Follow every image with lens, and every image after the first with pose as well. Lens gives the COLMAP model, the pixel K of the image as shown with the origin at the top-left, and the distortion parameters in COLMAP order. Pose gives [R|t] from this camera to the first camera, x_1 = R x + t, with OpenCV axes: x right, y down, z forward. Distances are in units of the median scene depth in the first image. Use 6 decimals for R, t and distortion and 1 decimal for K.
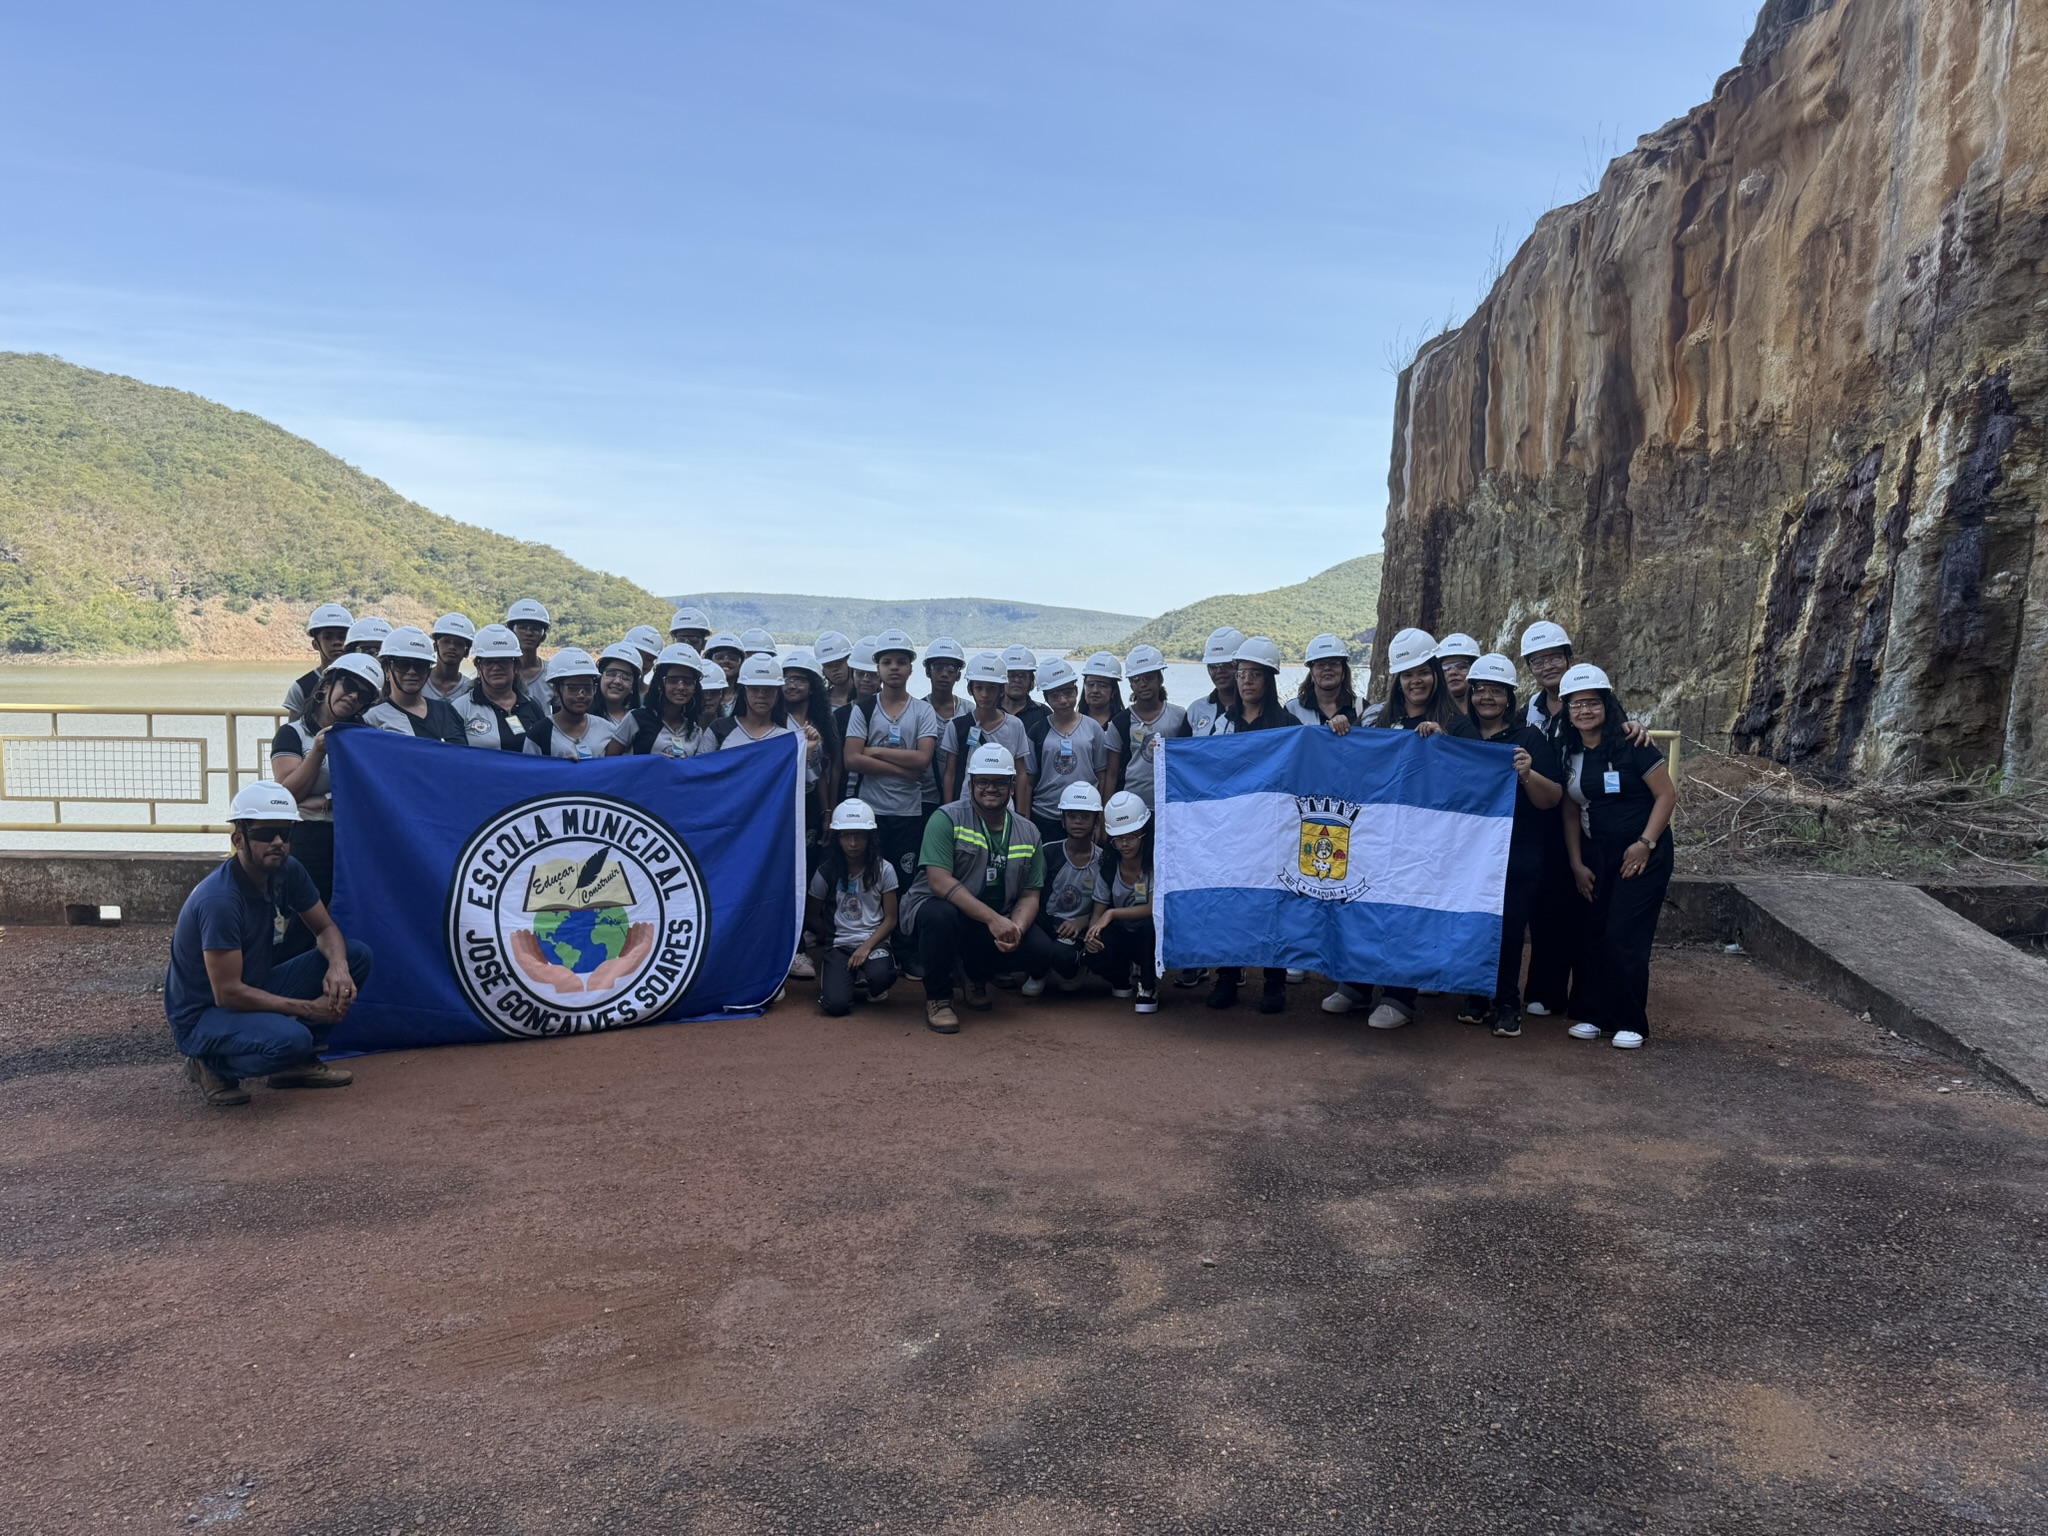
lens RADIAL K [[1443.3, 0, 1024.0], [0, 1443.3, 768.0], [0, 0, 1]] dist [-0.010691, 0.002974]
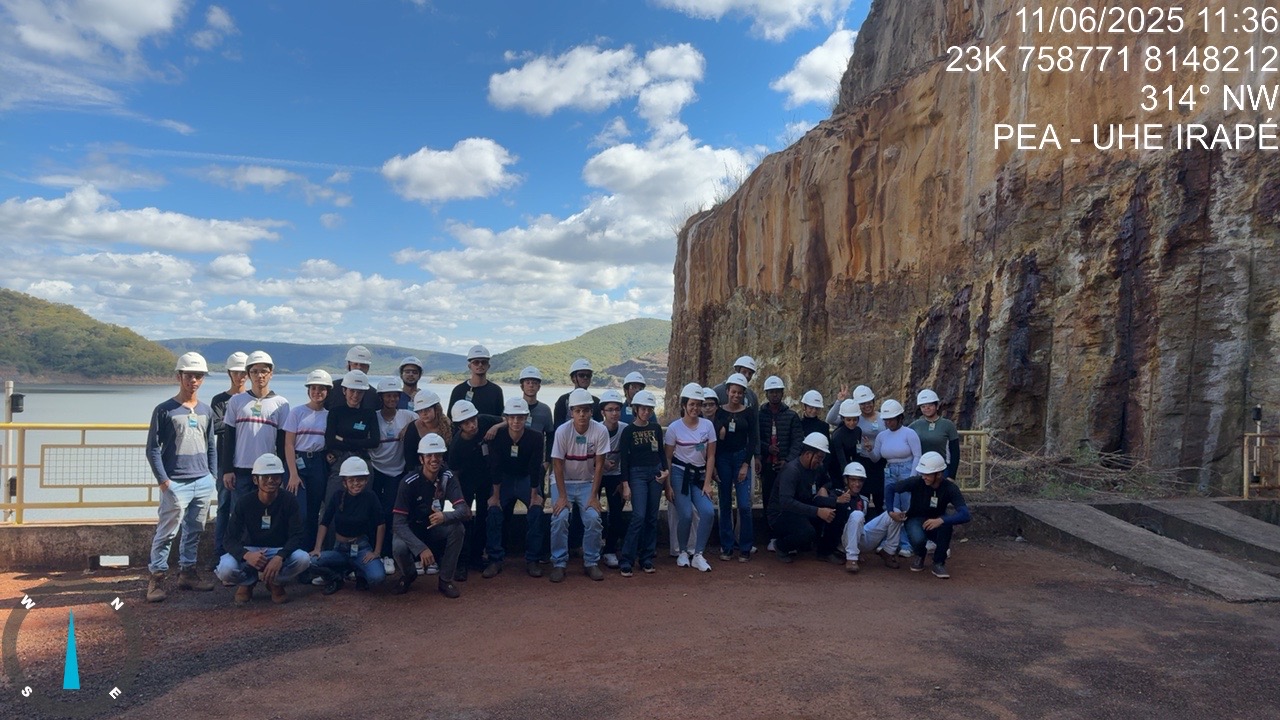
lens RADIAL K [[890.8, 0, 486.9], [0, 890.8, 360.2], [0, 0, 1]] dist [0.070677, -0.112790]
pose [[0.969234, 0.007689, 0.246020, -0.362858], [0.014825, 0.995874, -0.089531, -0.016095], [-0.245693, 0.090424, 0.965121, -0.044609]]
